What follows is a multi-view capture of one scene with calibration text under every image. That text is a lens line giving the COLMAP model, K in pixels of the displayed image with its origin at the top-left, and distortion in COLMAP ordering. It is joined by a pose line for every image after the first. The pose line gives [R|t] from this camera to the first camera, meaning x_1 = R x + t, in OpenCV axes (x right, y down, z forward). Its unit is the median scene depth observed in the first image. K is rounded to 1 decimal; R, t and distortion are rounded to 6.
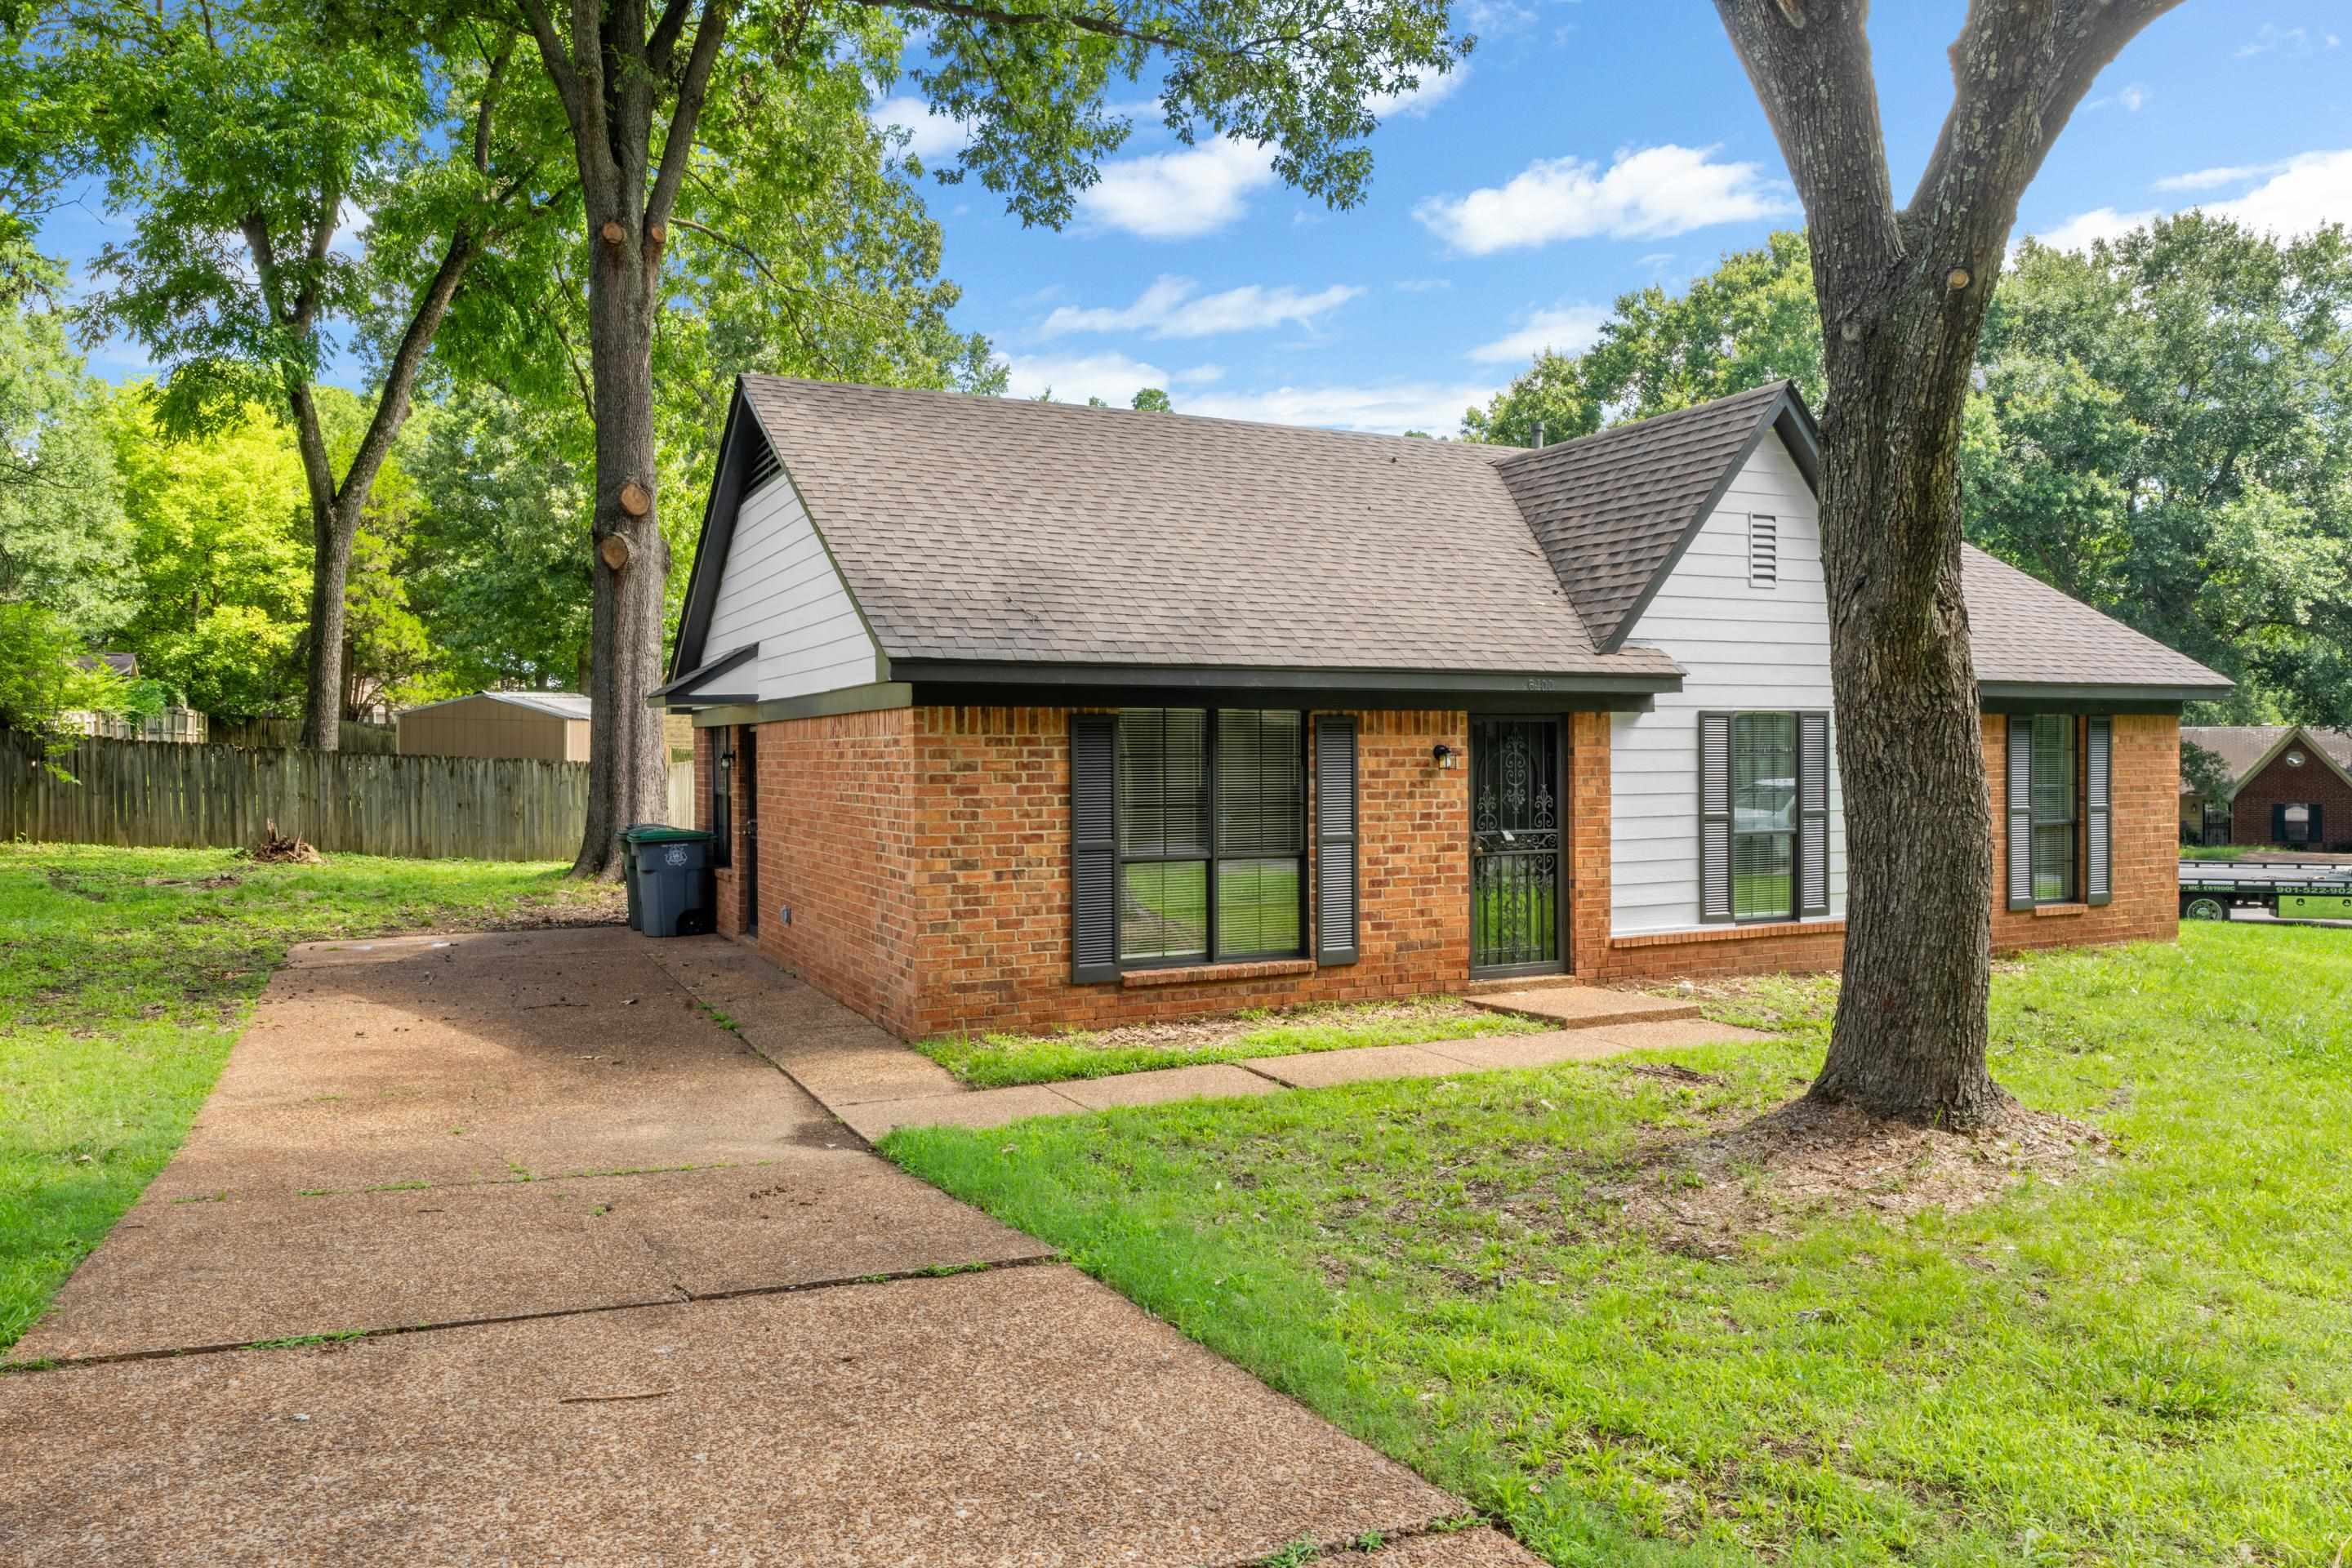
lens RADIAL K [[1597.6, 0, 1178.1], [0, 1597.6, 778.5], [0, 0, 1]] dist [-0.002989, -0.000351]
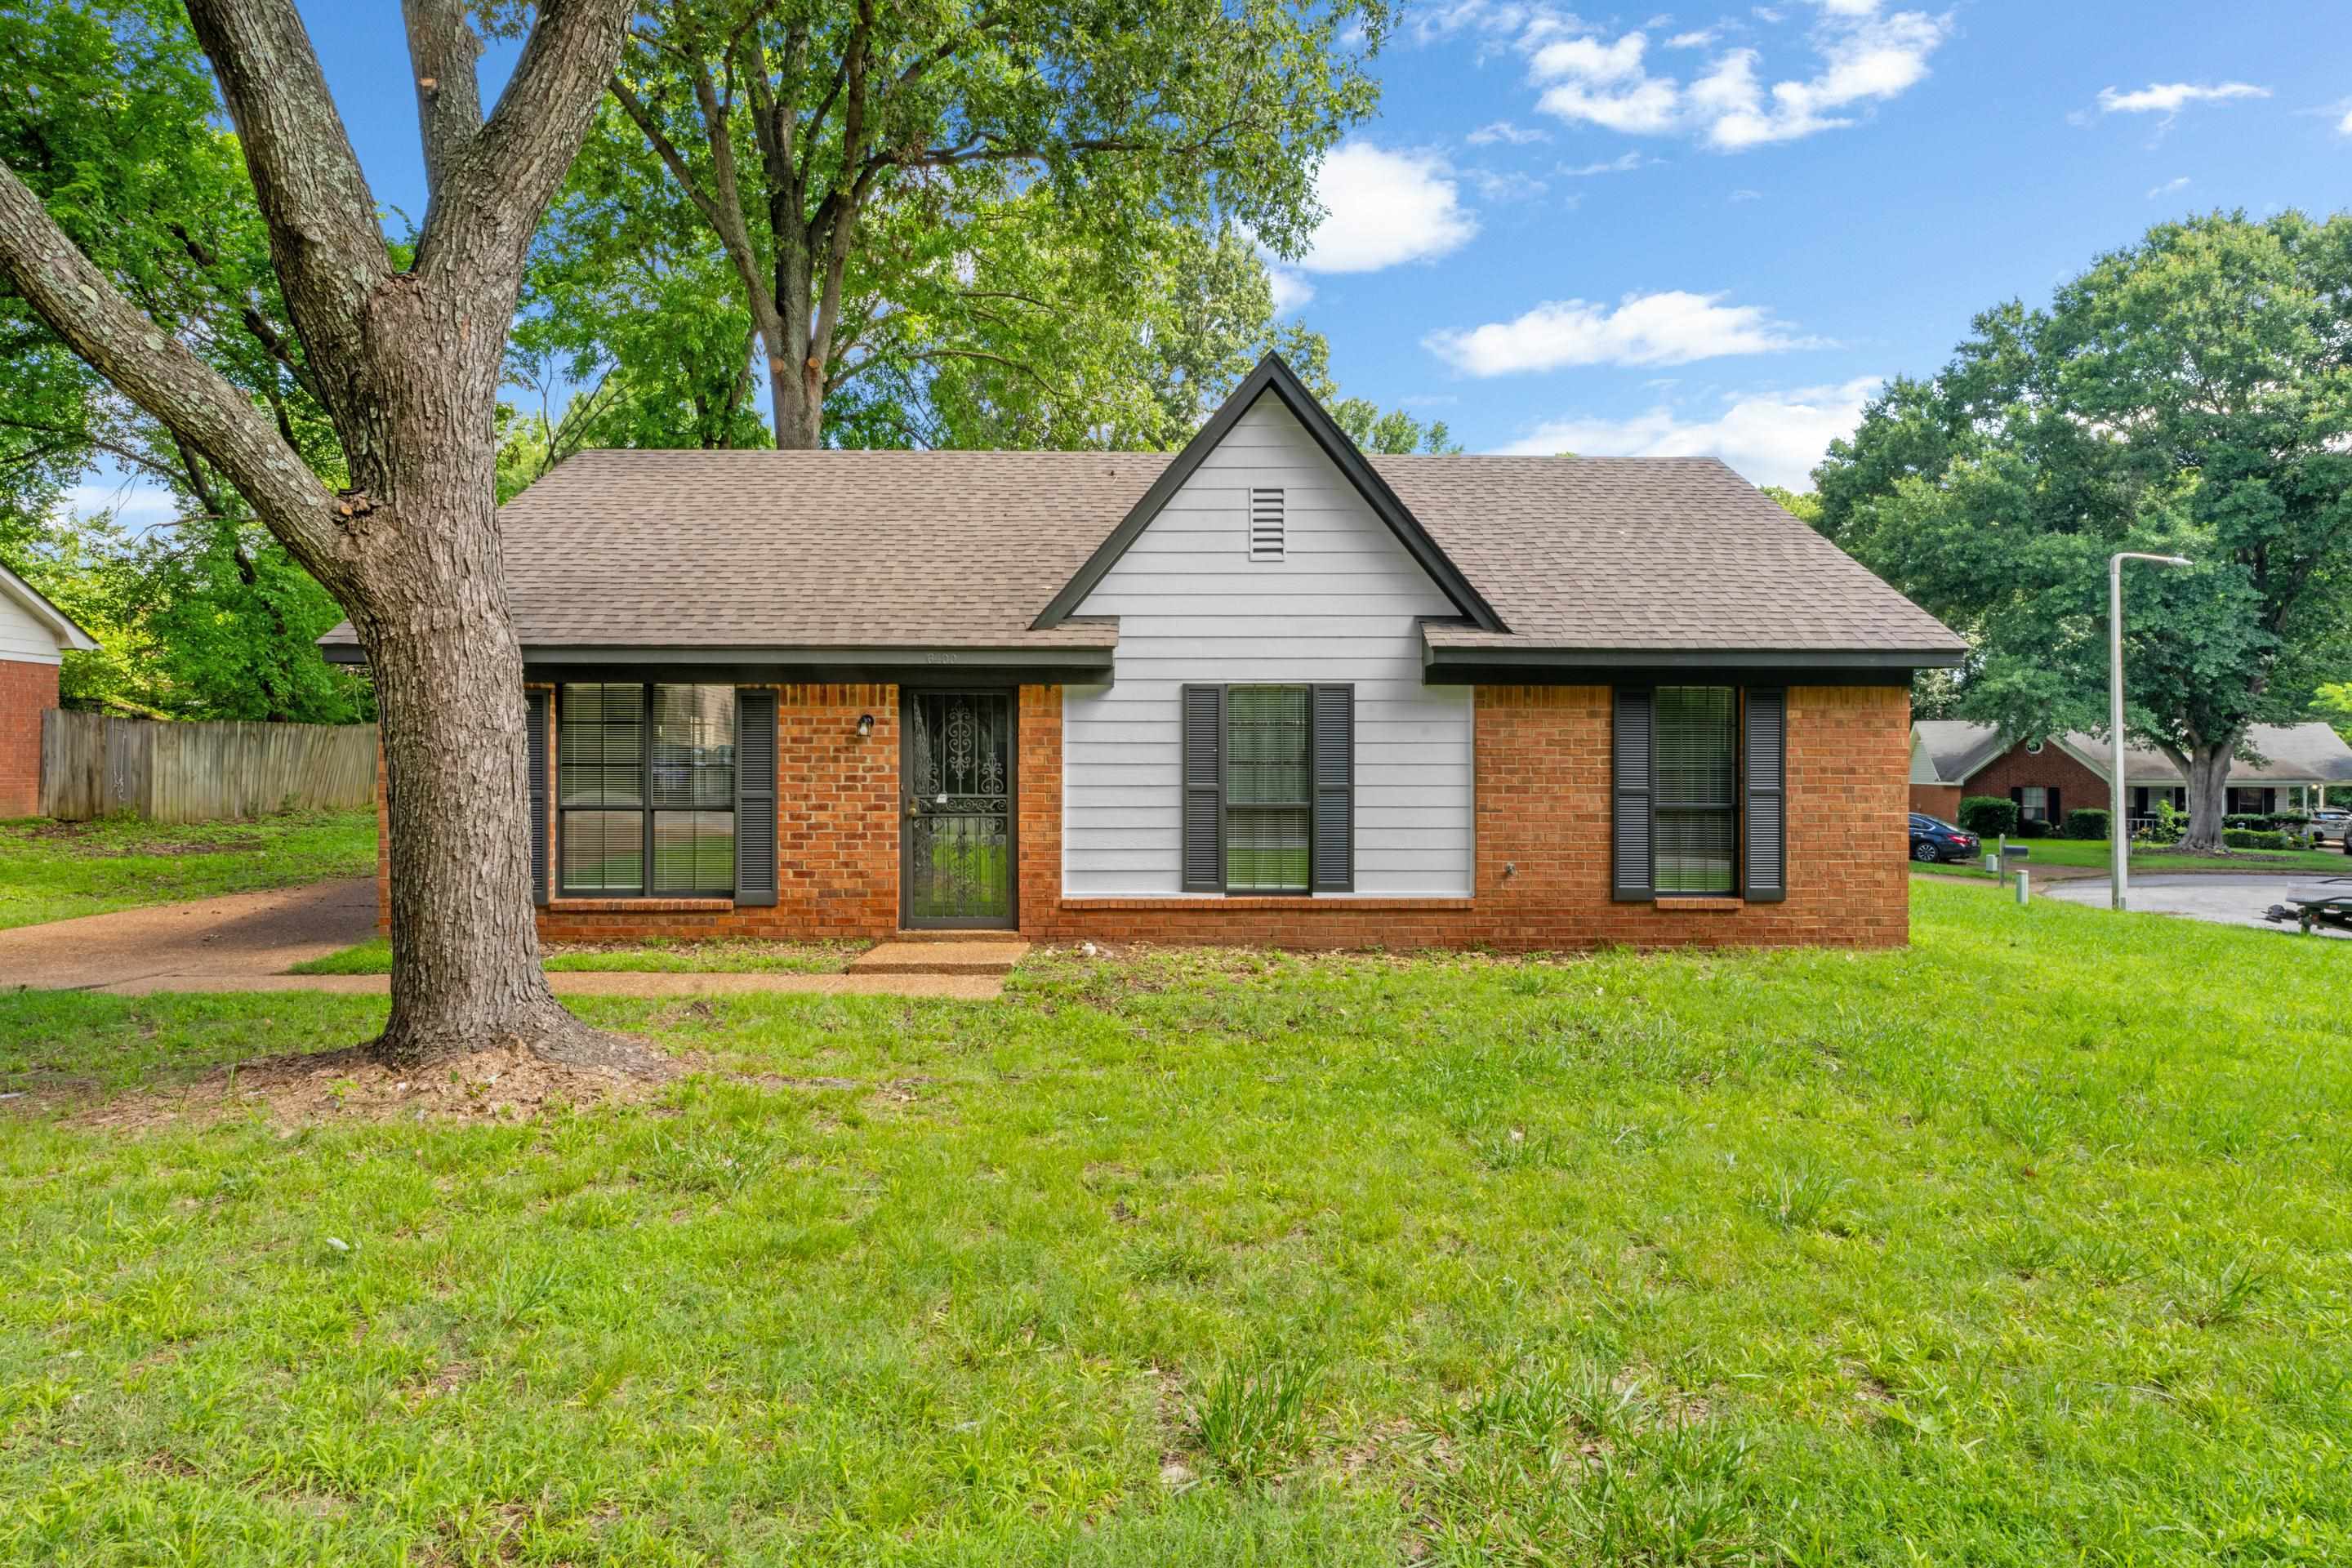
lens RADIAL K [[1248.6, 0, 1180.0], [0, 1248.6, 772.3], [0, 0, 1]] dist [0.000633, -0.000911]
pose [[0.908295, 0.009516, -0.418223, 0.688328], [-0.013979, 0.999873, -0.007609, 0.021405], [0.418097, 0.012758, 0.908313, 0.283436]]
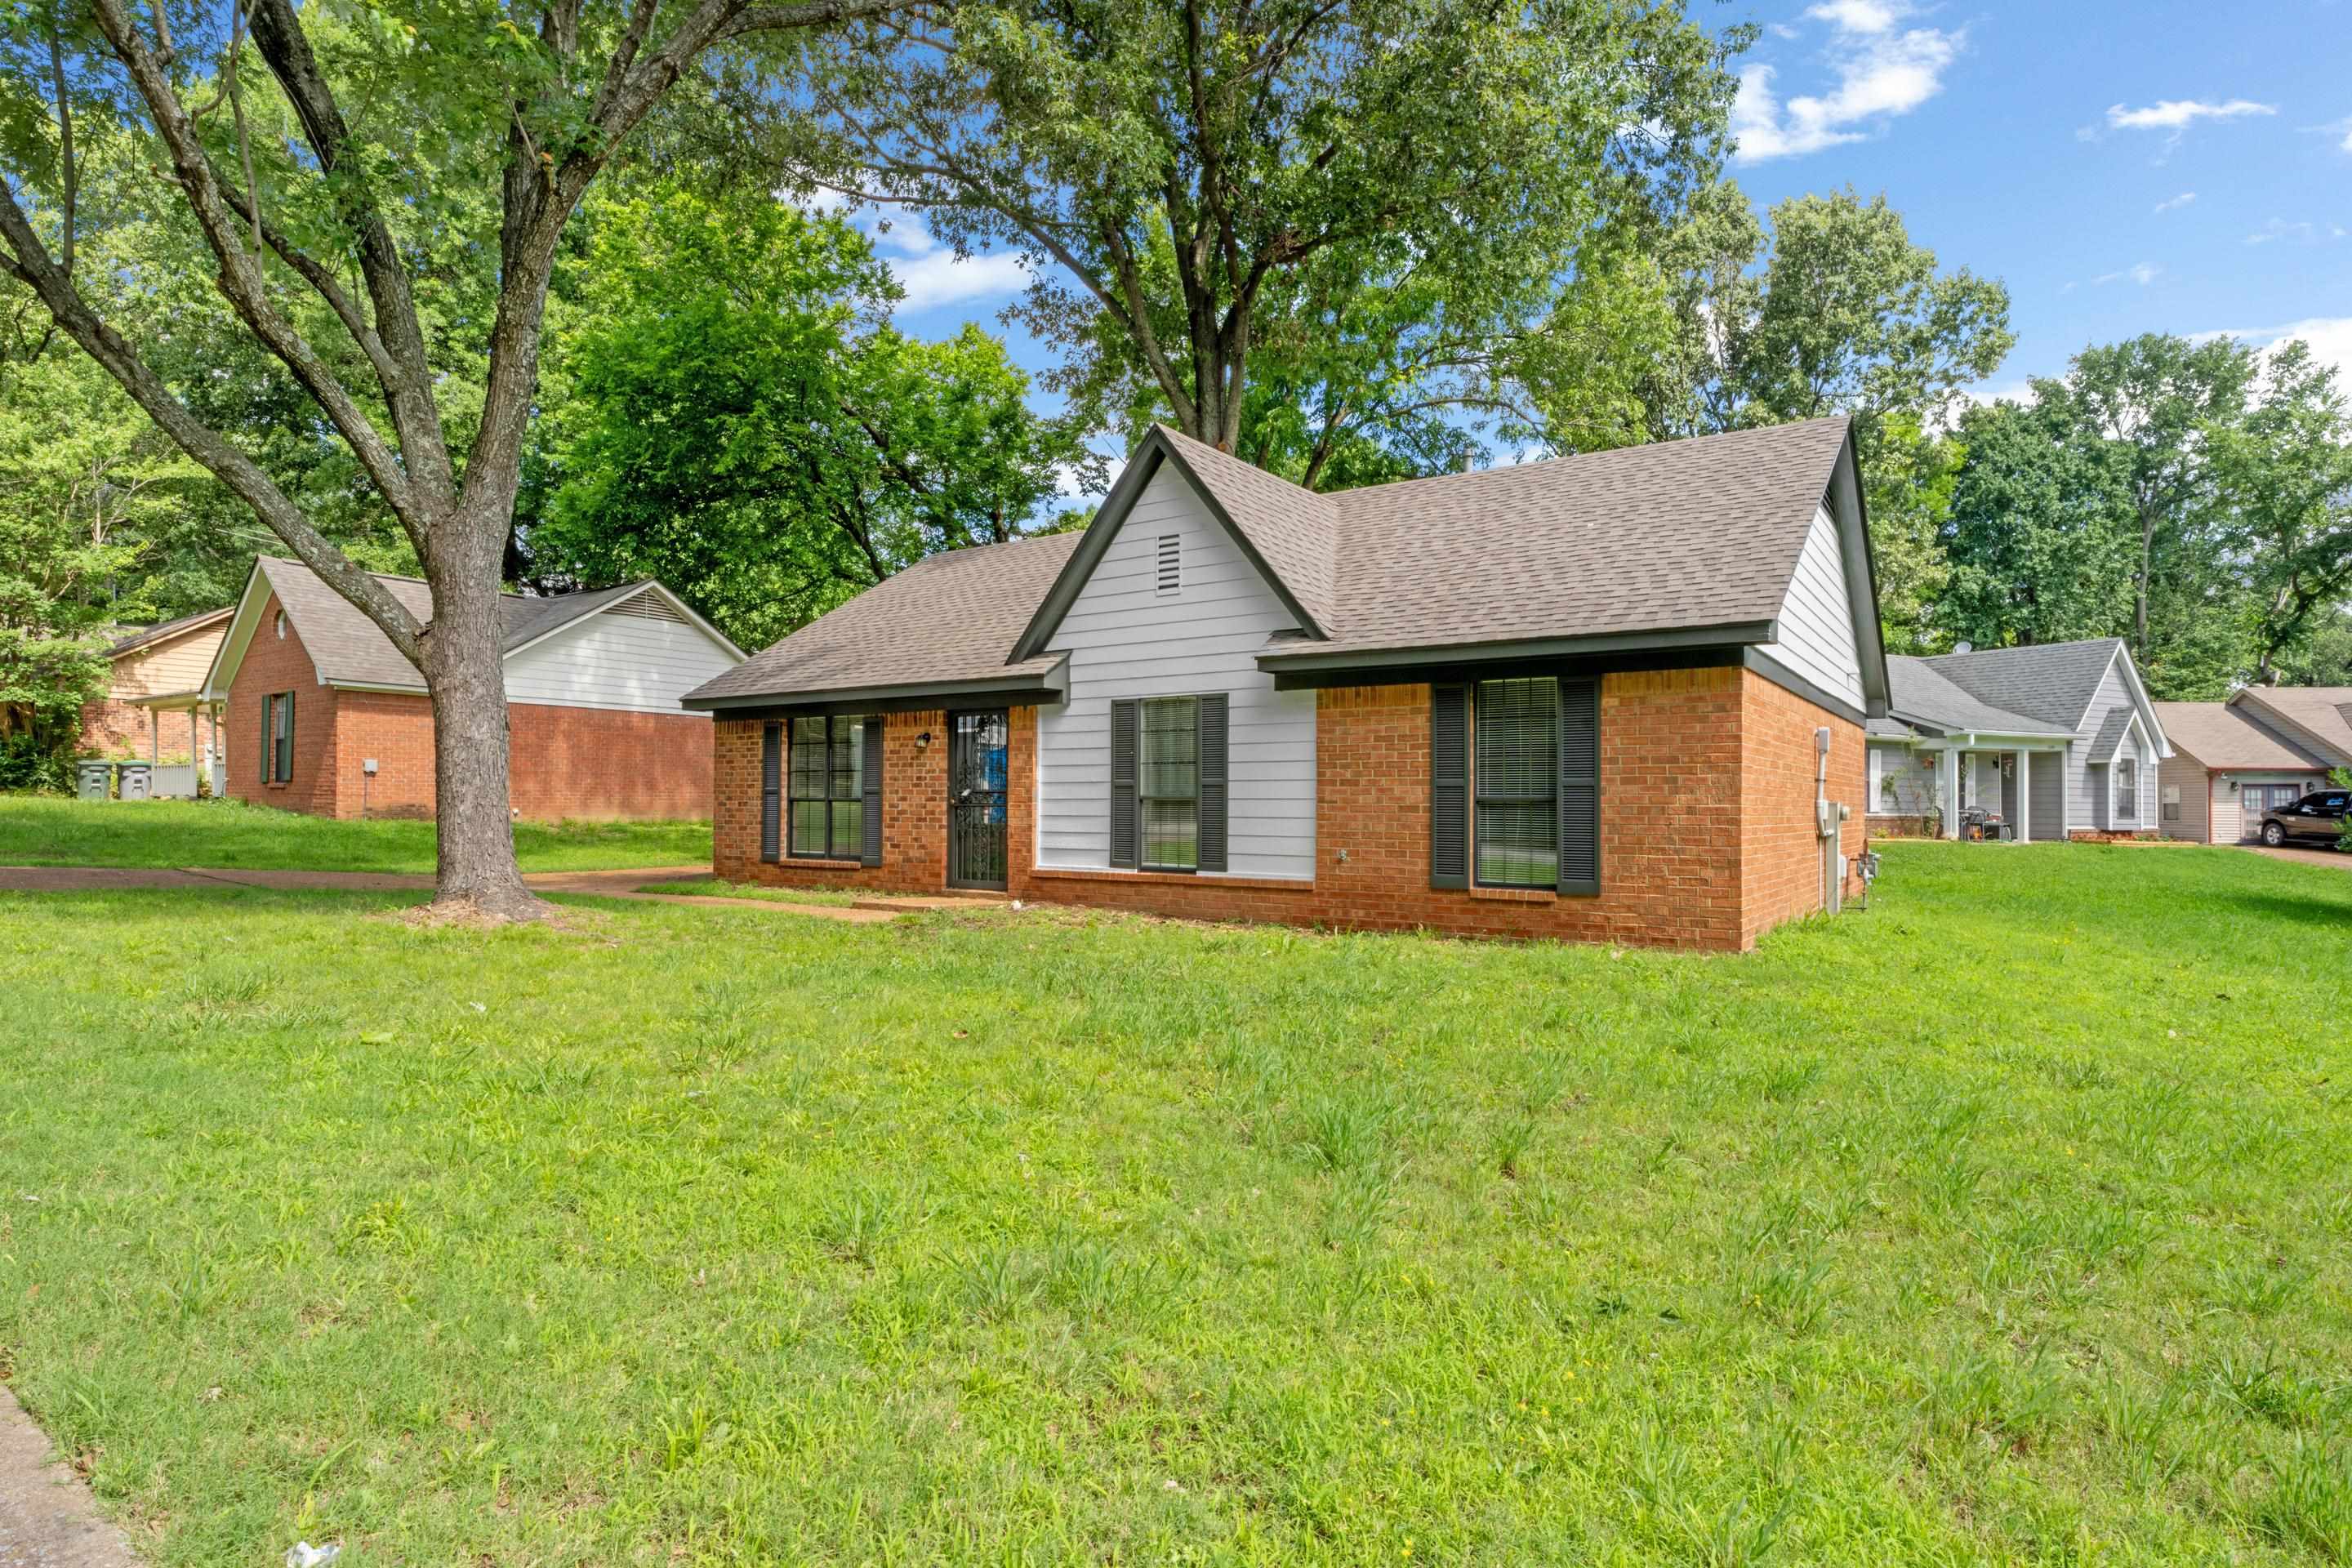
lens RADIAL K [[1248.6, 0, 1177.5], [0, 1248.6, 794.2], [0, 0, 1]] dist [0.000633, -0.000911]
pose [[0.499210, 0.001924, -0.866479, 1.268991], [-0.020491, 0.999744, -0.009586, 0.043131], [0.866239, 0.022540, 0.499121, 0.571733]]
